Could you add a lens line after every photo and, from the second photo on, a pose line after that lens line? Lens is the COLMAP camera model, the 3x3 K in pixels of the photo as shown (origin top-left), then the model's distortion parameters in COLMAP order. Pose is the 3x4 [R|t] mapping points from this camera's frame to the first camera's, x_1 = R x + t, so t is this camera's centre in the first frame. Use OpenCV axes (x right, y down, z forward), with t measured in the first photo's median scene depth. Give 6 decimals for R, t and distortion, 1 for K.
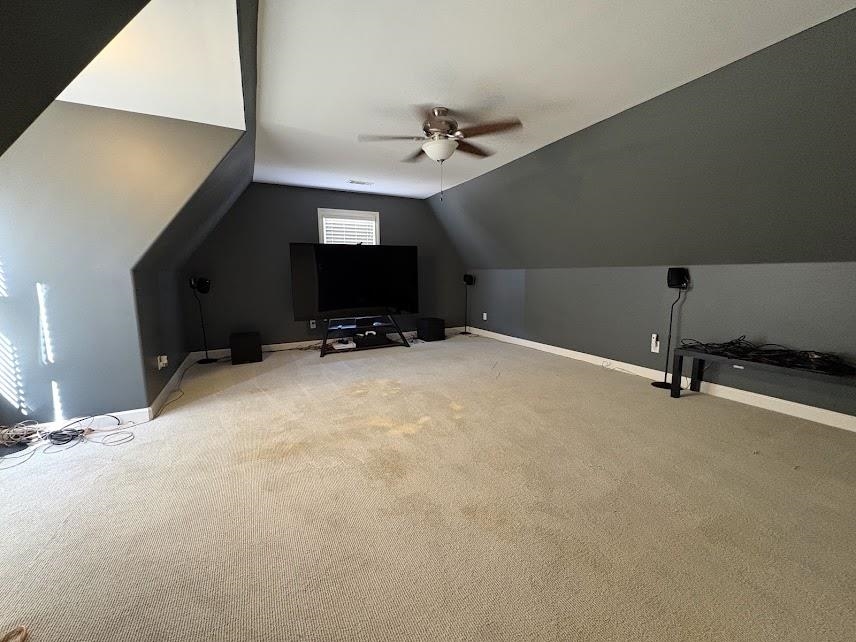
lens RADIAL K [[340.8, 0, 428.9], [0, 340.8, 320.9], [0, 0, 1]] dist [0.002241, 0.000348]
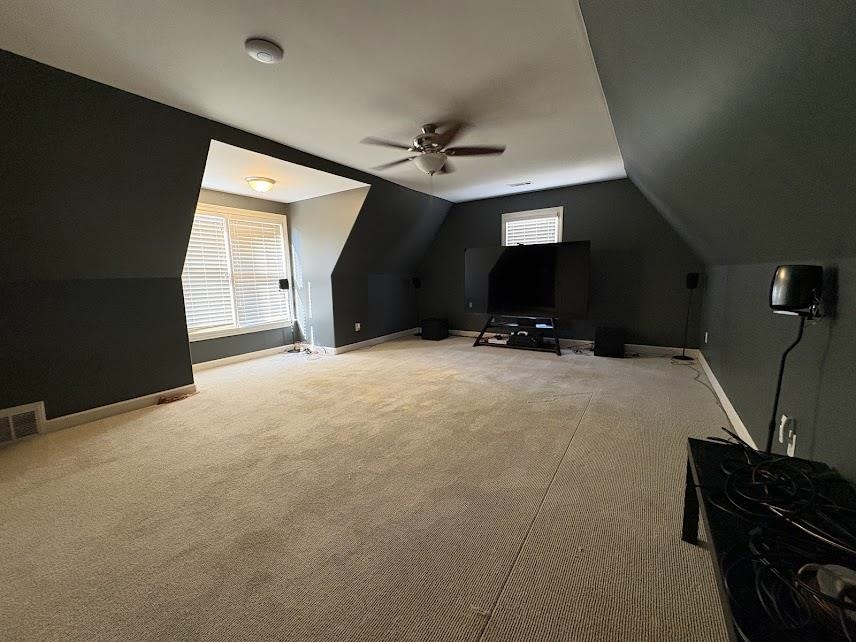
lens RADIAL K [[340.8, 0, 429.5], [0, 340.8, 322.5], [0, 0, 1]] dist [0.002241, 0.000348]
pose [[0.497337, 0.119824, -0.859243, 0.577119], [-0.101278, 0.991663, 0.079669, -0.049814], [0.861626, 0.047400, 0.505326, 0.270425]]
